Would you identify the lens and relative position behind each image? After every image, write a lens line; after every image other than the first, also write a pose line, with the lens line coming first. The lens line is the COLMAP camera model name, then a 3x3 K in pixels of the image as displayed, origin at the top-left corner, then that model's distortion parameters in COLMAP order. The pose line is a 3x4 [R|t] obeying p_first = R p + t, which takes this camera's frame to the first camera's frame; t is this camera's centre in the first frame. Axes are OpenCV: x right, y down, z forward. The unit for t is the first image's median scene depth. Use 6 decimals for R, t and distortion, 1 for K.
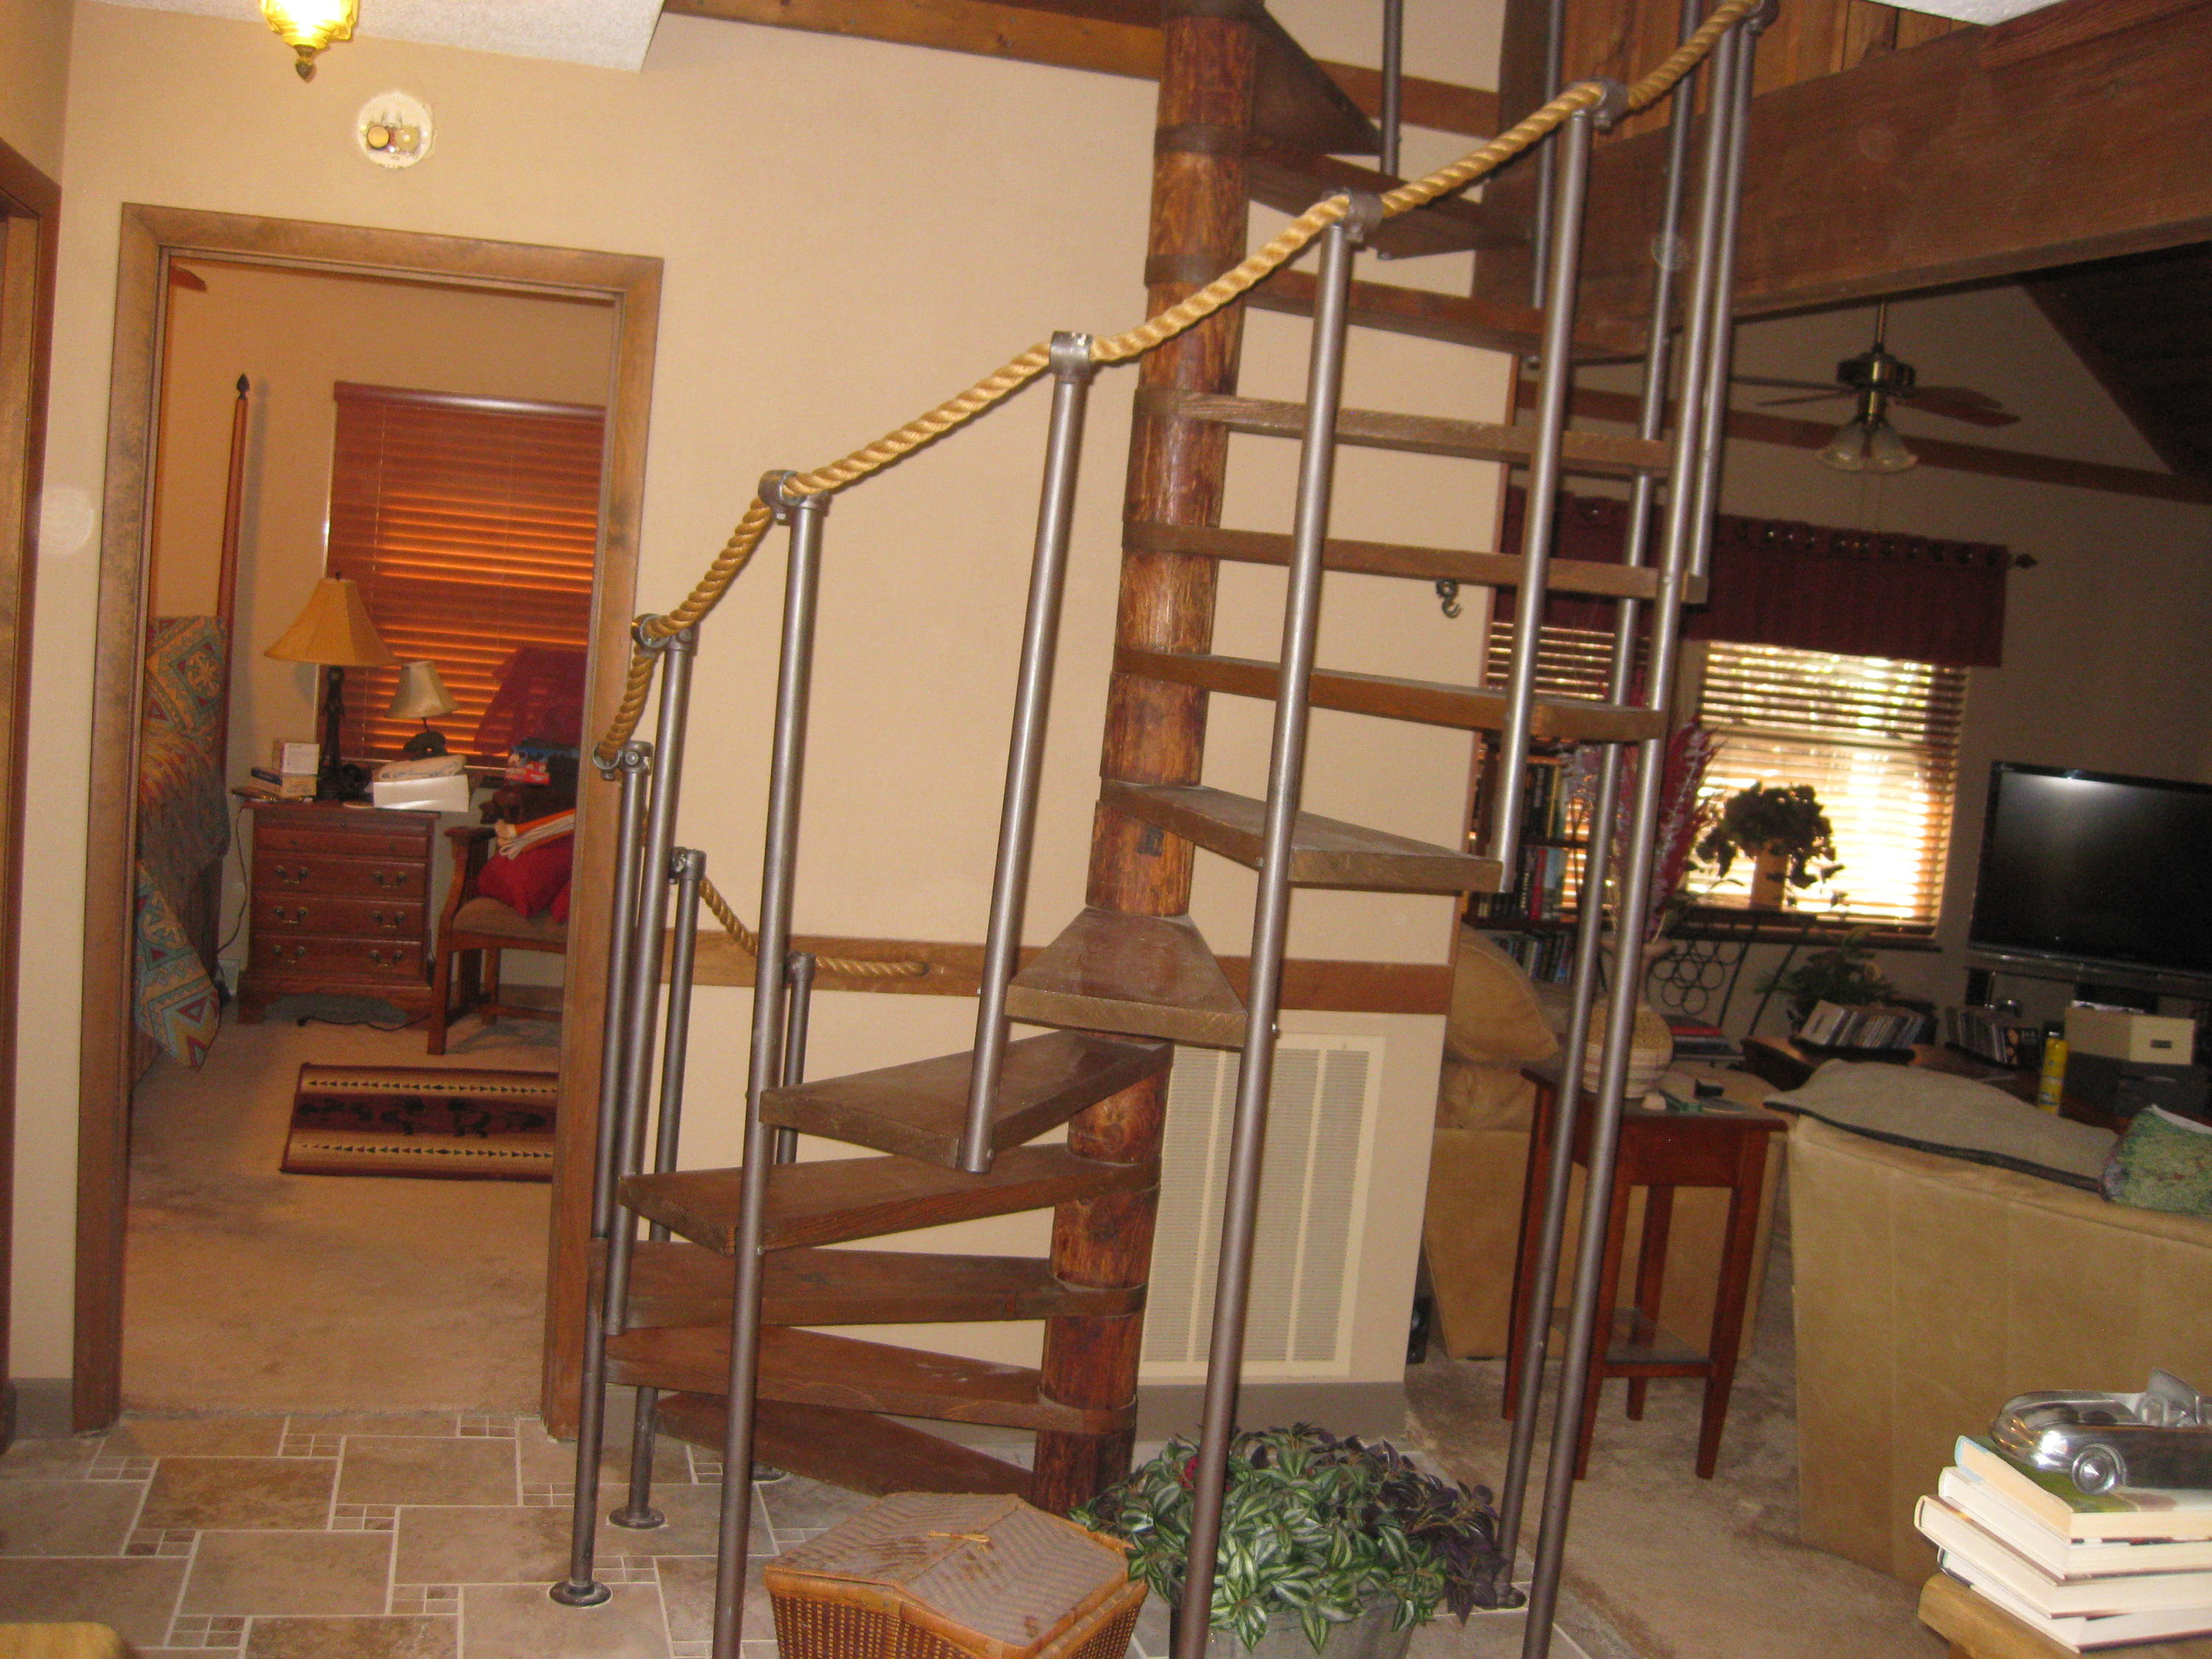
lens RADIAL K [[2280.9, 0, 1099.5], [0, 2280.9, 849.9], [0, 0, 1]] dist [-0.177940, 0.147694]
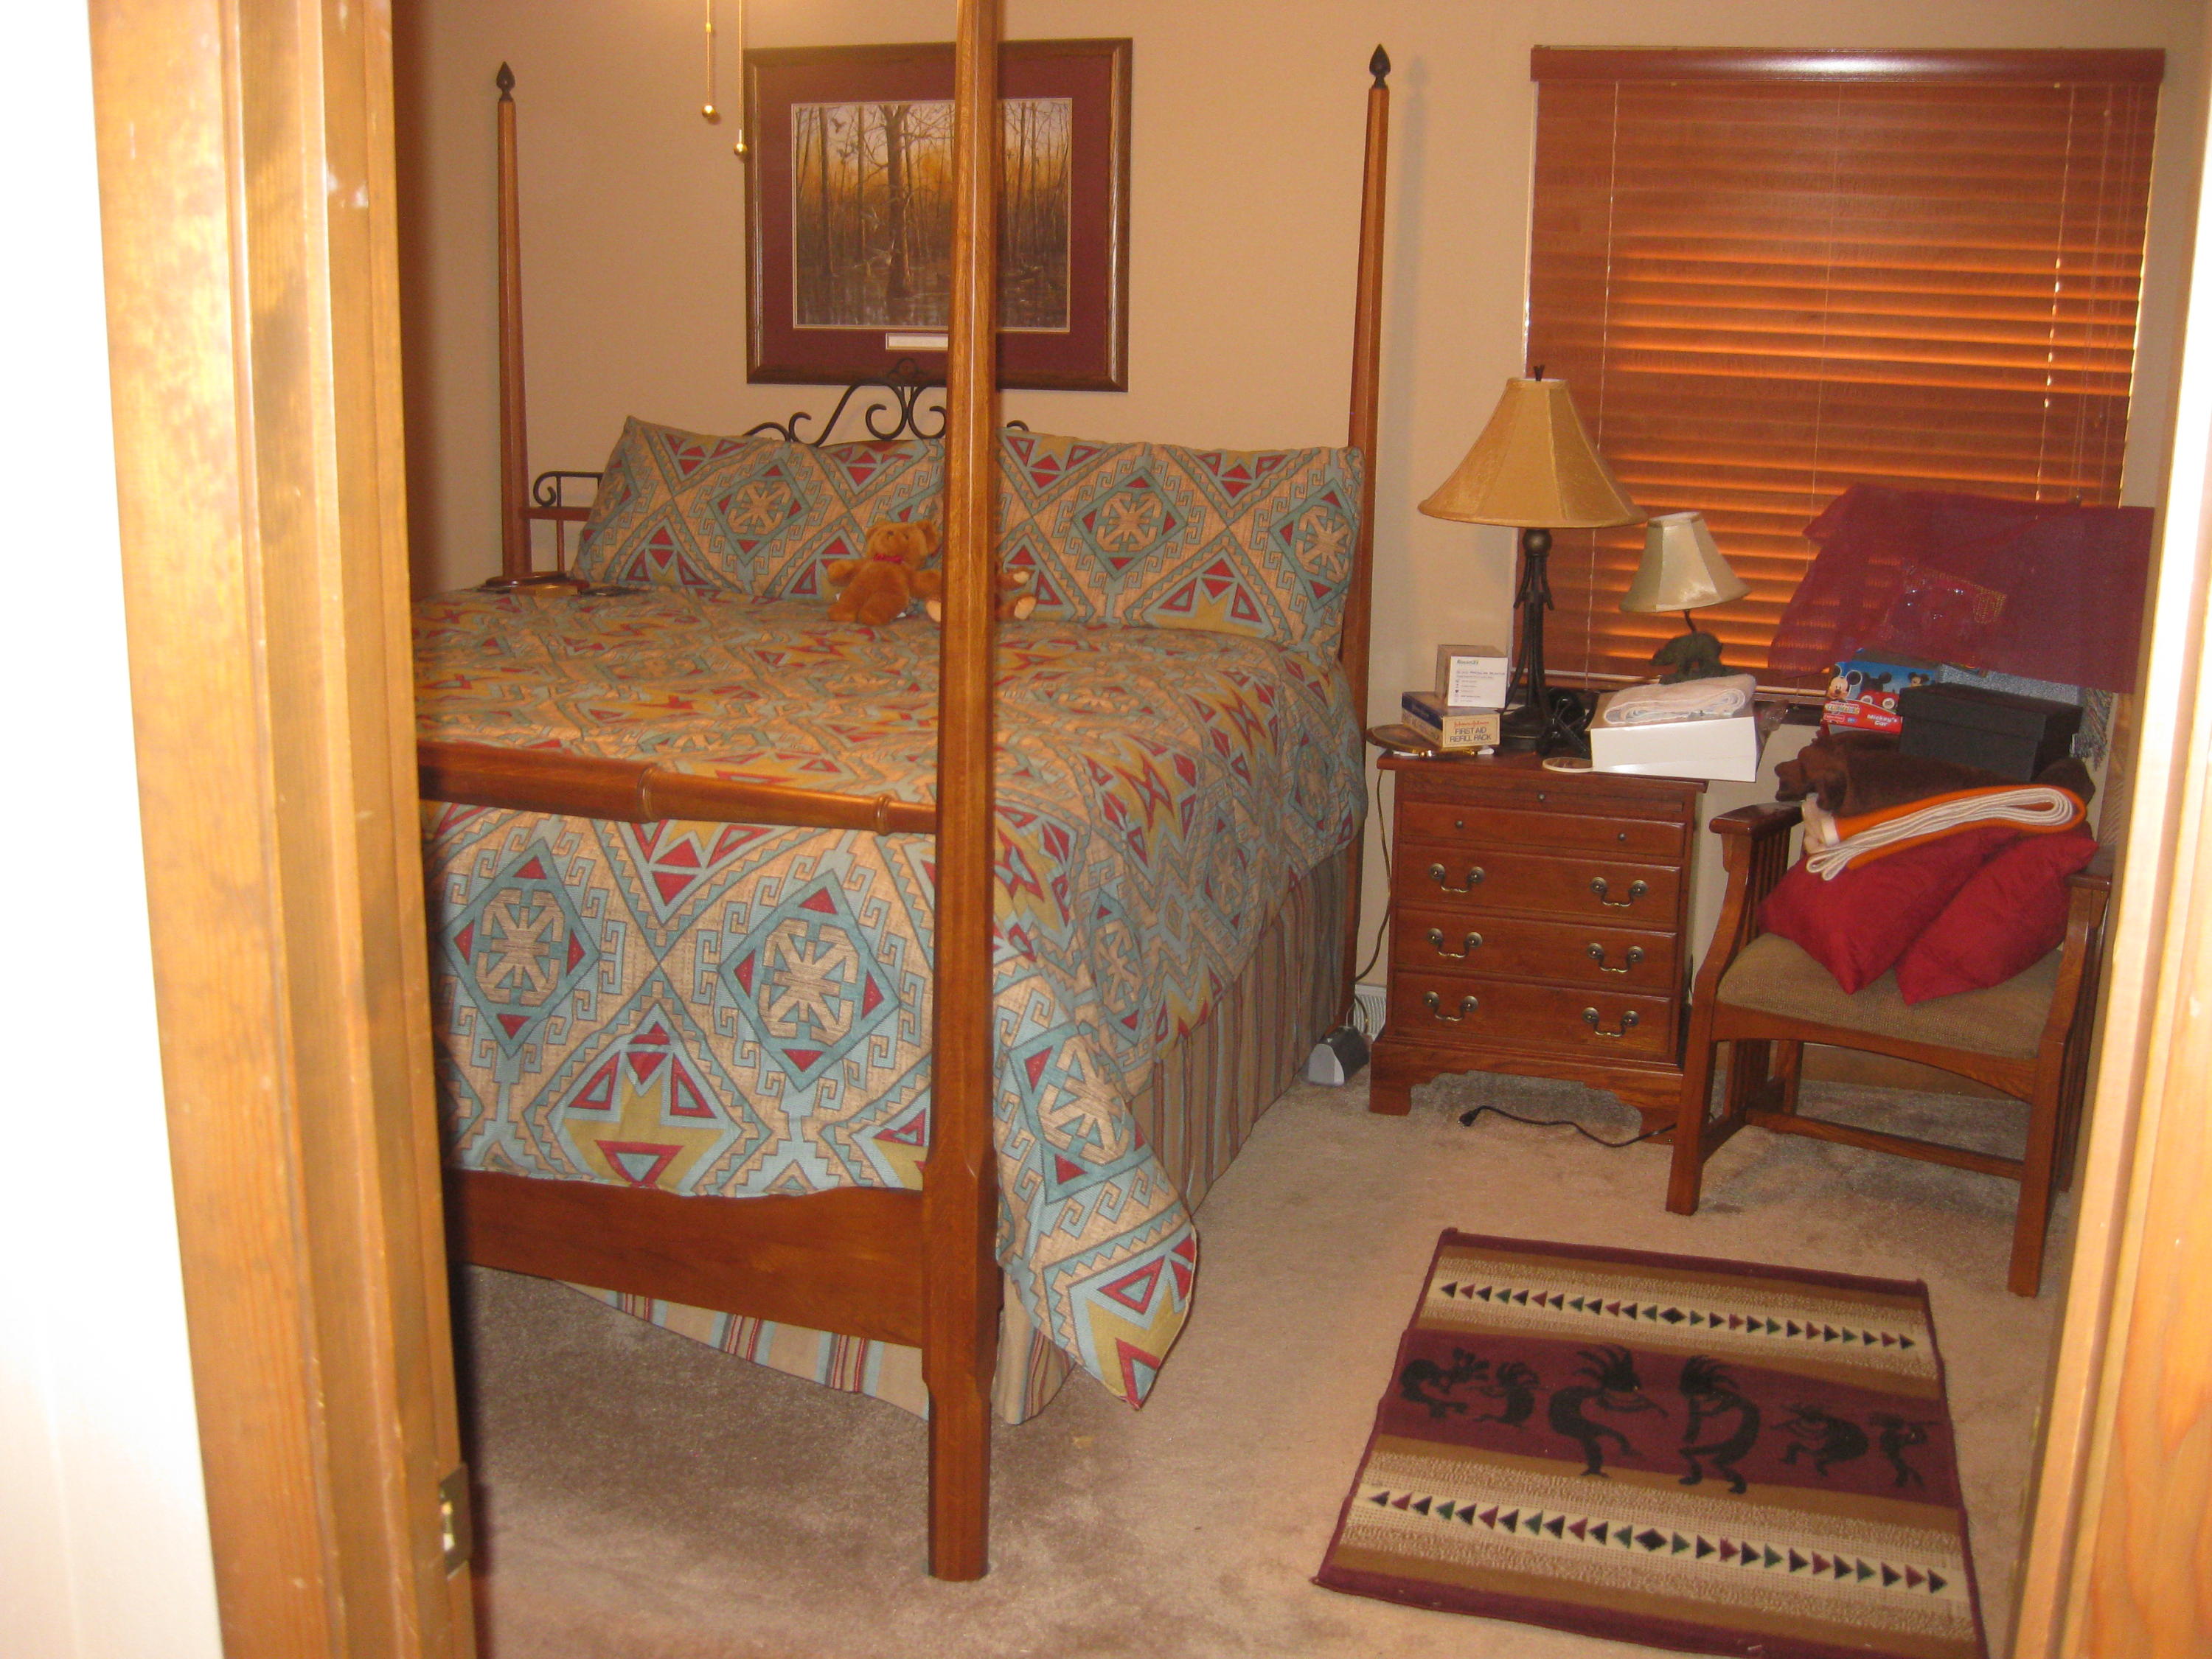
lens RADIAL K [[2280.9, 0, 1099.5], [0, 2280.9, 849.9], [0, 0, 1]] dist [-0.177940, 0.147694]
pose [[0.837472, 0.049576, -0.544227, -0.109183], [-0.000774, 0.995983, 0.089537, -0.050699], [0.546479, -0.074563, 0.834147, 0.434480]]
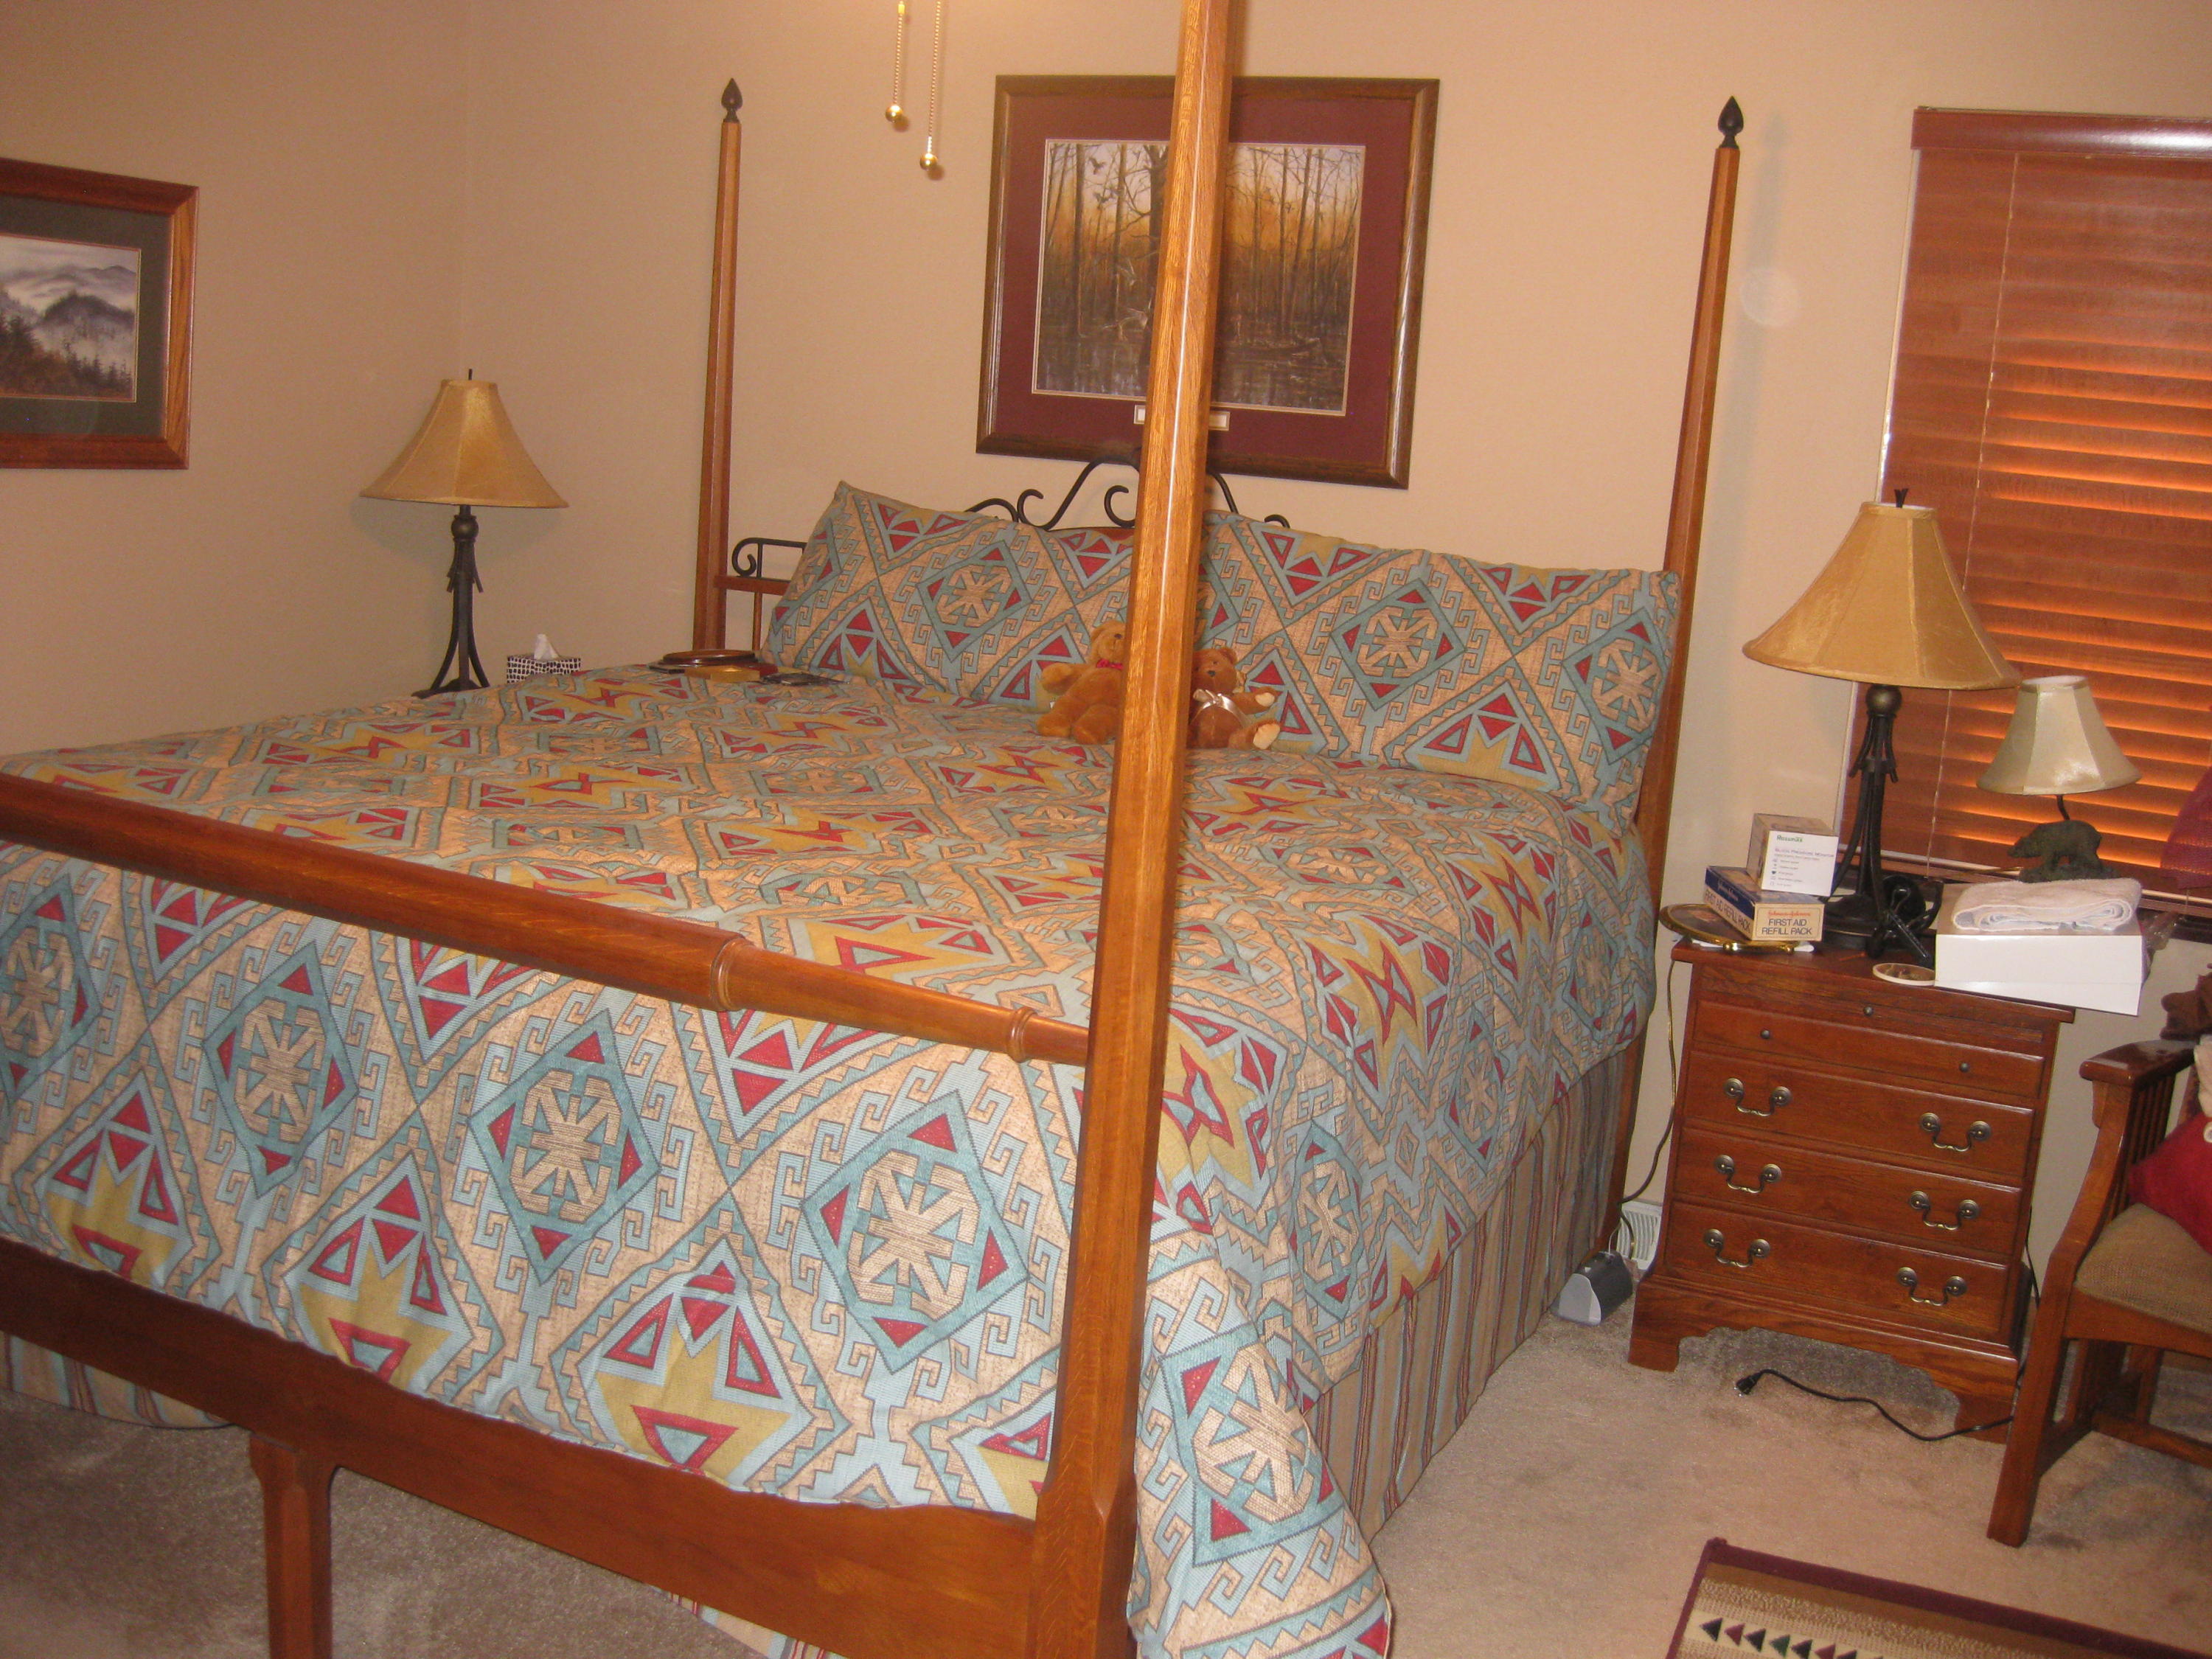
lens RADIAL K [[2280.9, 0, 1099.5], [0, 2280.9, 849.9], [0, 0, 1]] dist [-0.177940, 0.147694]
pose [[0.761963, 0.091166, -0.641172, -0.155745], [-0.069389, 0.995836, 0.059134, -0.062937], [0.643893, -0.000568, 0.765116, 0.516786]]
